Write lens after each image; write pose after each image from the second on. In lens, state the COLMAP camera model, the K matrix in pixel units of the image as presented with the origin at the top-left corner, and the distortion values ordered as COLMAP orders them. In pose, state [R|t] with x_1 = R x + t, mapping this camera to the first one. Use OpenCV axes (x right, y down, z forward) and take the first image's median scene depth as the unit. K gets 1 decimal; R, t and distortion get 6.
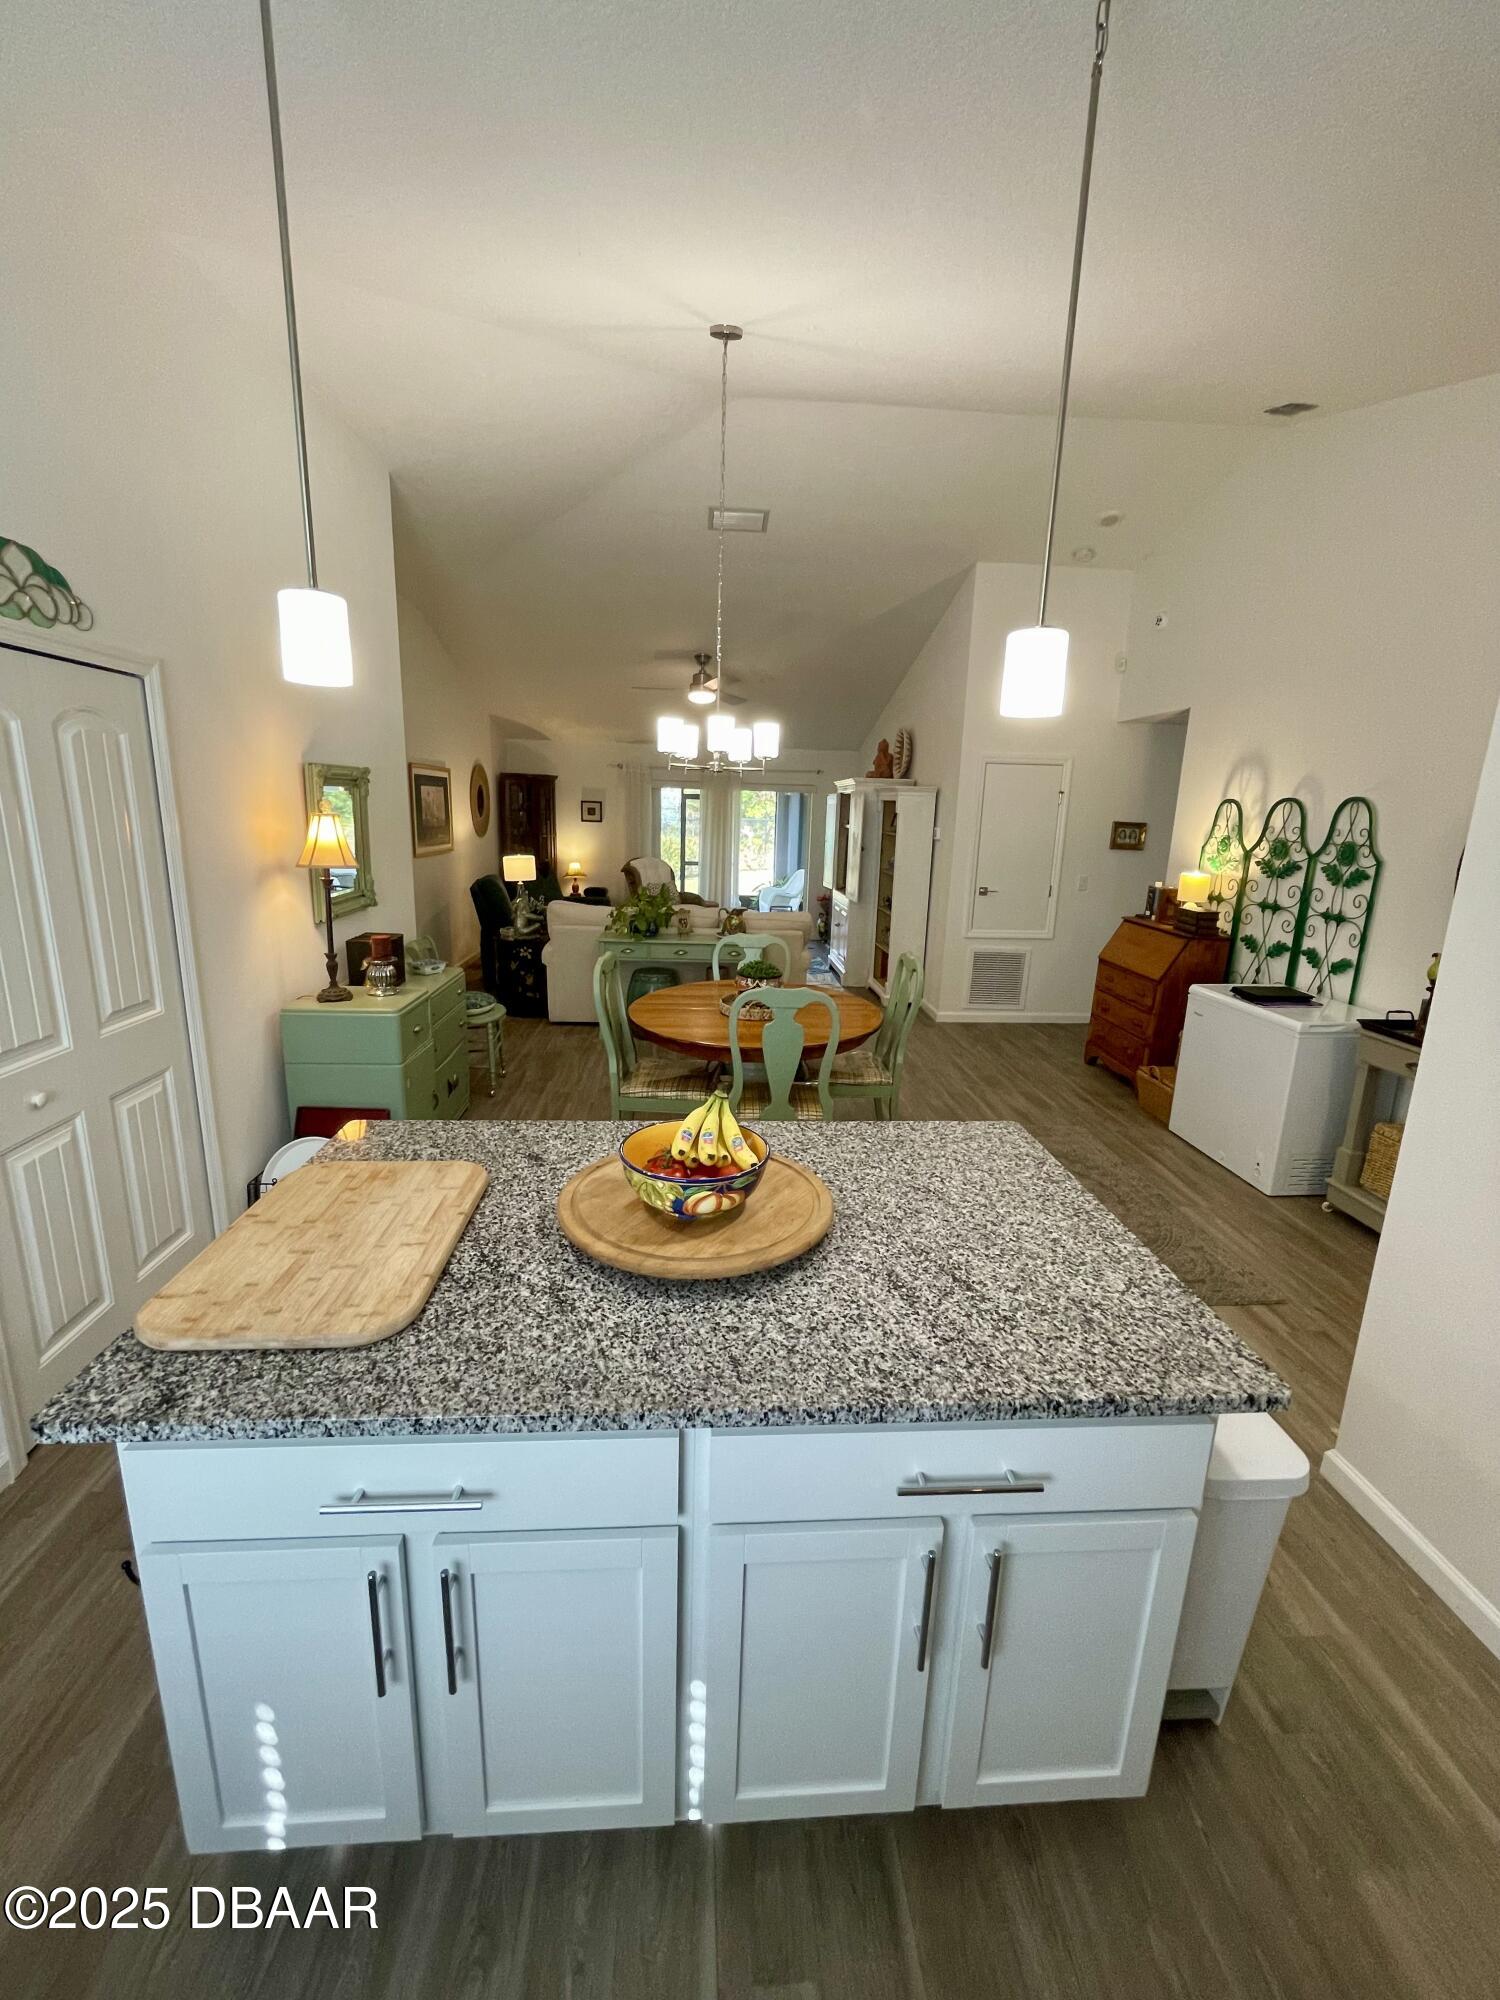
lens RADIAL K [[816.3, 0, 750.0], [0, 816.3, 1000.0], [0, 0, 1]] dist [-0.002639, 0.000673]
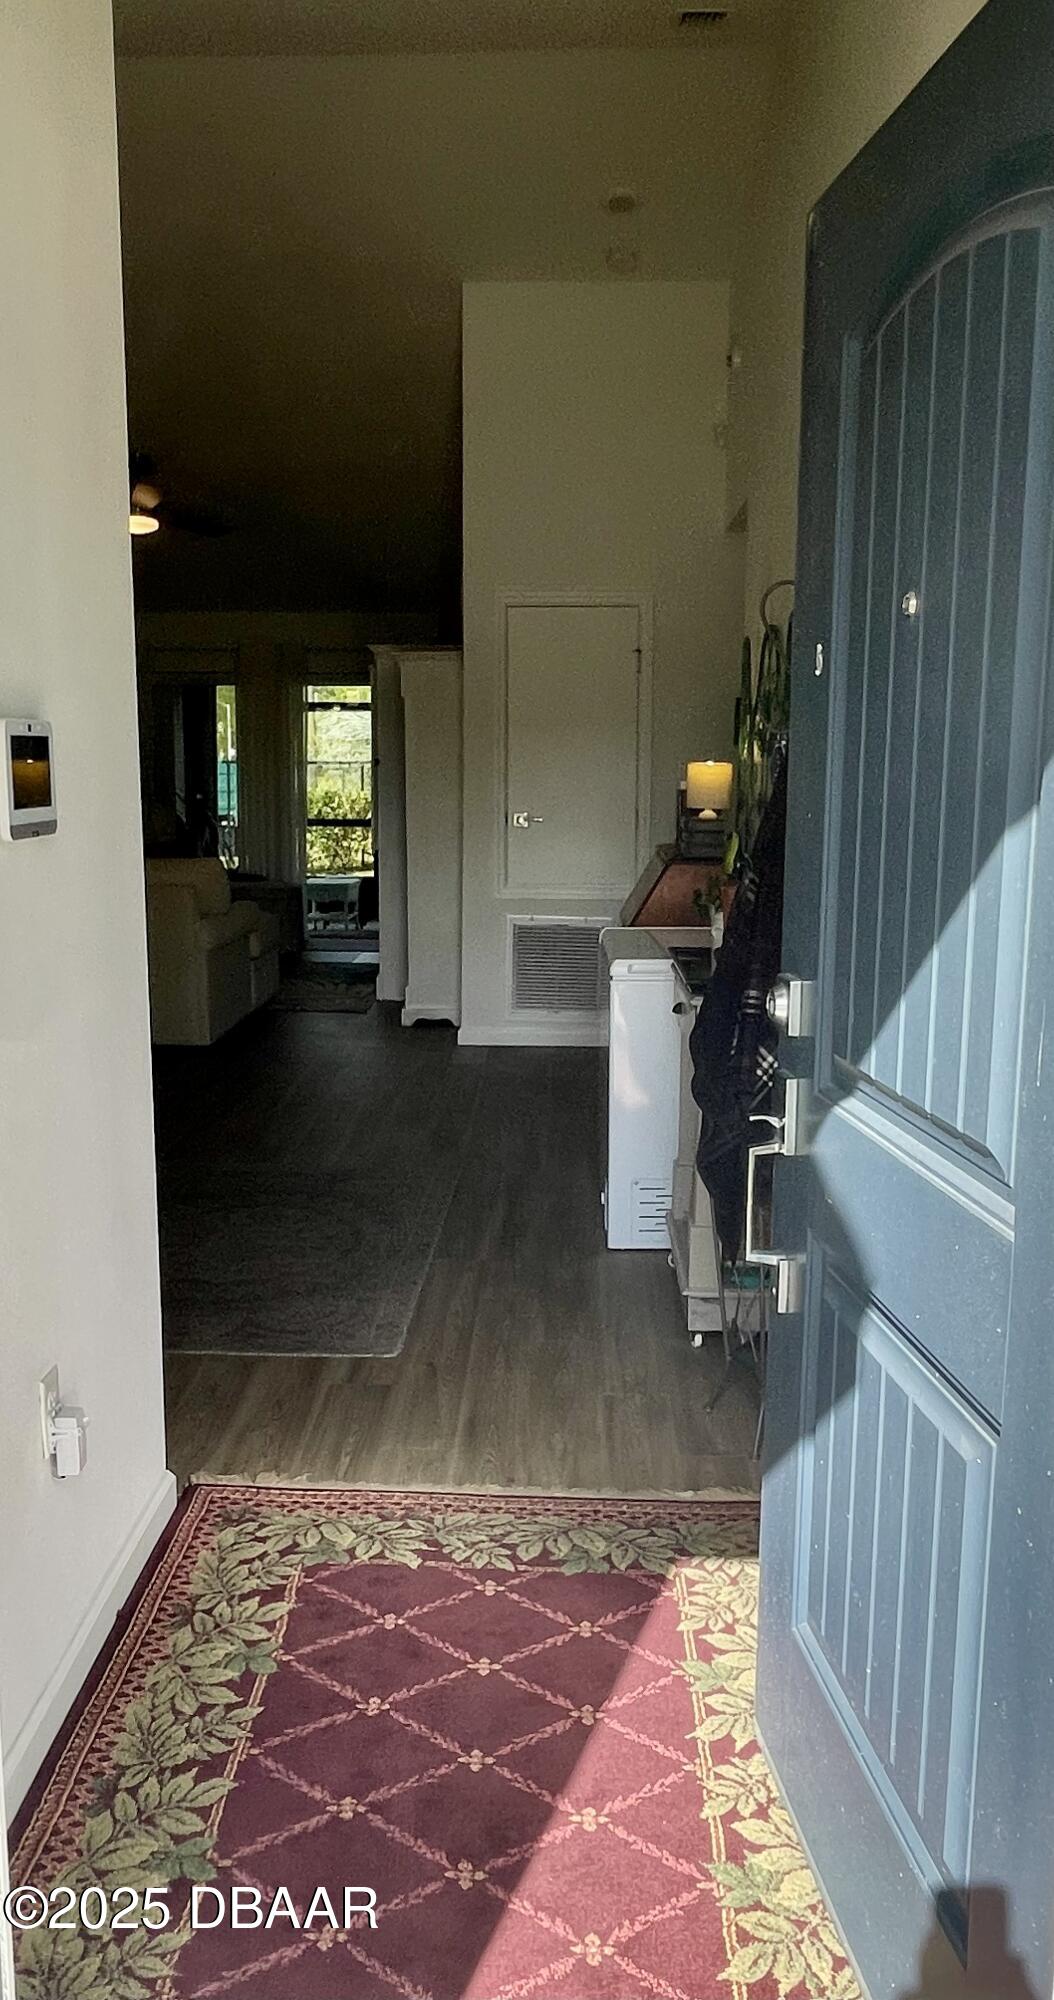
lens RADIAL K [[1534.2, 0, 527.0], [0, 1534.2, 1000.0], [0, 0, 1]] dist [0.001291, 0.000235]
pose [[0.995474, -0.007798, -0.094718, 0.562610], [0.000555, 0.997088, -0.076256, 0.115925], [0.095037, 0.075858, 0.992579, -0.127744]]
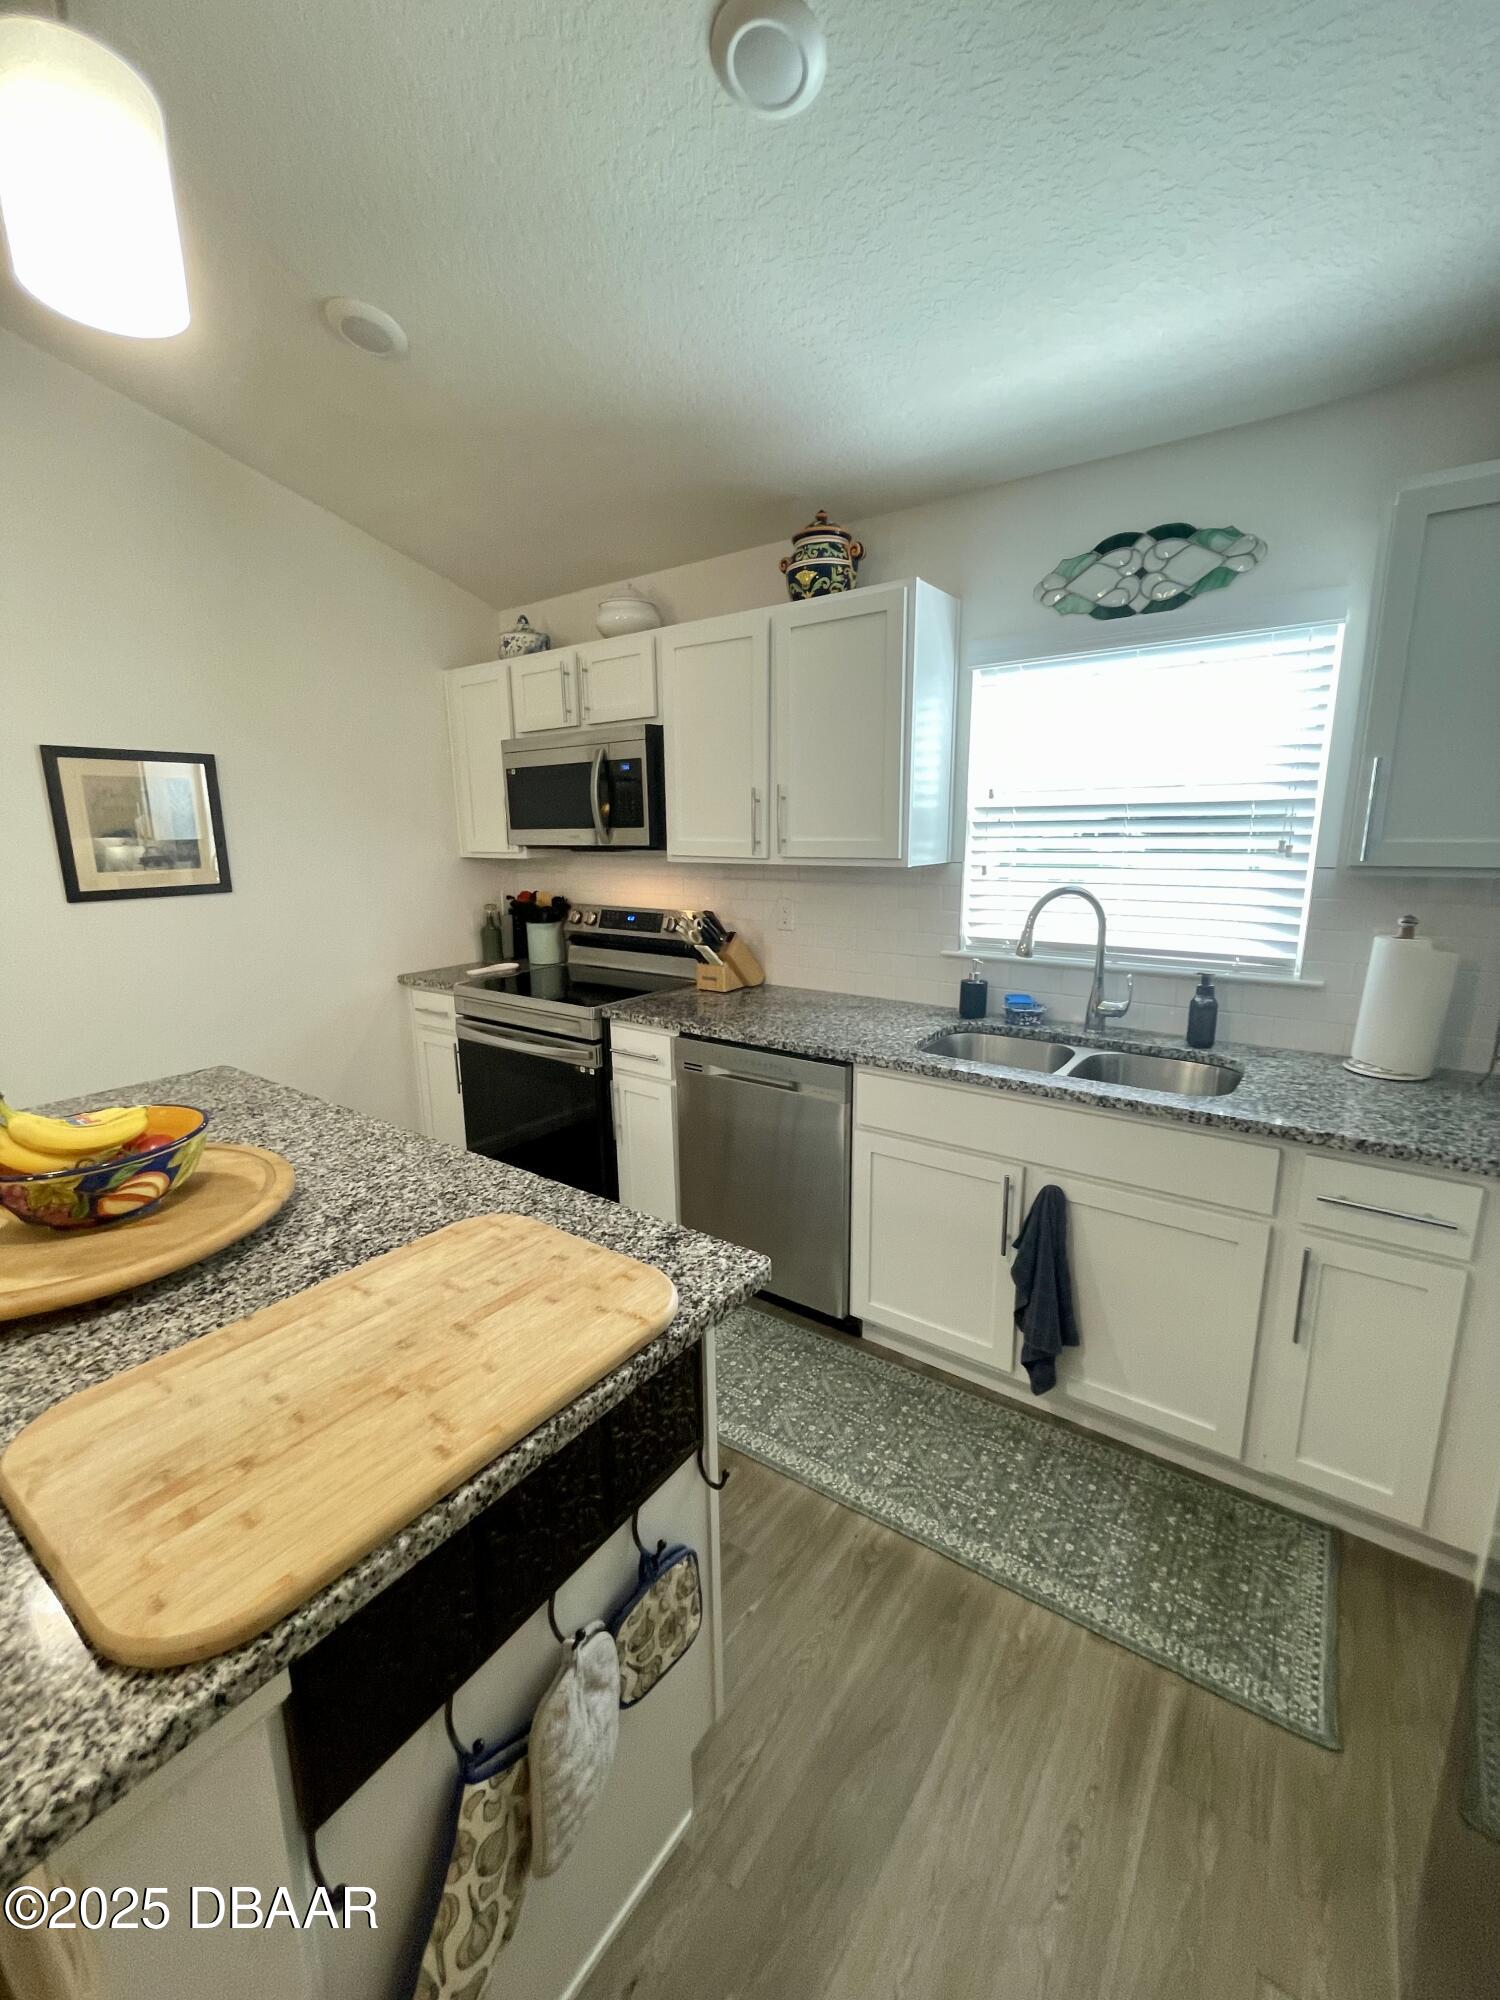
lens RADIAL K [[821.8, 0, 750.0], [0, 821.8, 1000.0], [0, 0, 1]] dist [-0.002064, -0.000219]
pose [[-0.769292, -0.154045, 0.620048, -0.323337], [0.135276, 0.909220, 0.393724, -0.049933], [-0.624412, 0.386766, -0.678617, 0.352938]]
